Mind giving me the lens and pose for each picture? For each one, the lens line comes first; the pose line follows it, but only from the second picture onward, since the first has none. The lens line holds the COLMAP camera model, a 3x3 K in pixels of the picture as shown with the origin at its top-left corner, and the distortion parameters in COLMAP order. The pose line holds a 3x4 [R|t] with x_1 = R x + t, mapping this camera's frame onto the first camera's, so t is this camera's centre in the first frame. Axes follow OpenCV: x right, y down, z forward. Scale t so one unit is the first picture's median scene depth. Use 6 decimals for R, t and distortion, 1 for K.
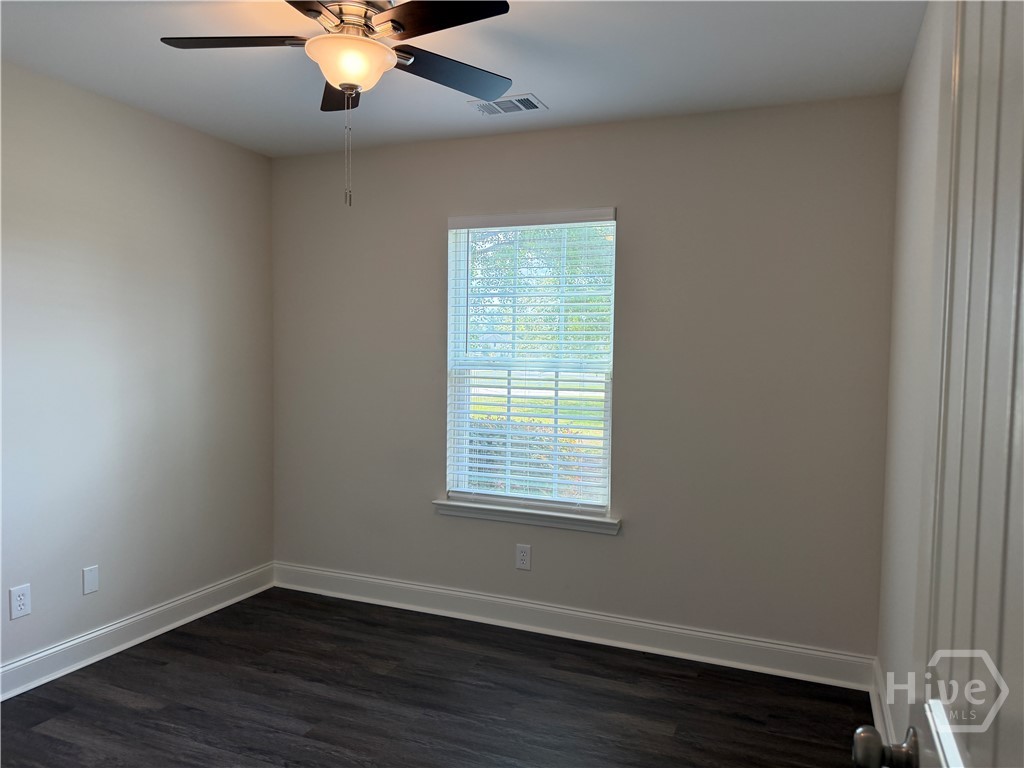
lens RADIAL K [[725.6, 0, 512.0], [0, 725.6, 384.0], [0, 0, 1]] dist [0.073493, -0.108312]
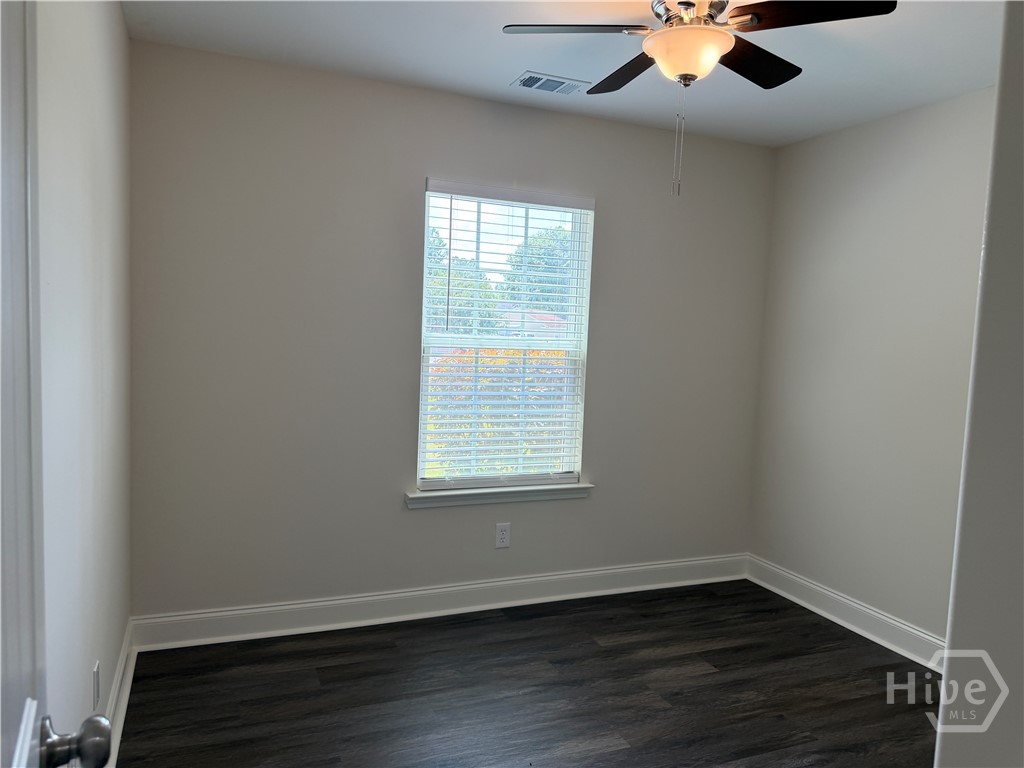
lens RADIAL K [[725.6, 0, 512.0], [0, 725.6, 384.0], [0, 0, 1]] dist [0.073493, -0.108312]
pose [[0.695248, -0.039374, 0.717691, -0.683524], [0.005798, 0.998773, 0.049178, -0.019390], [-0.718747, -0.030029, 0.694623, 0.302403]]
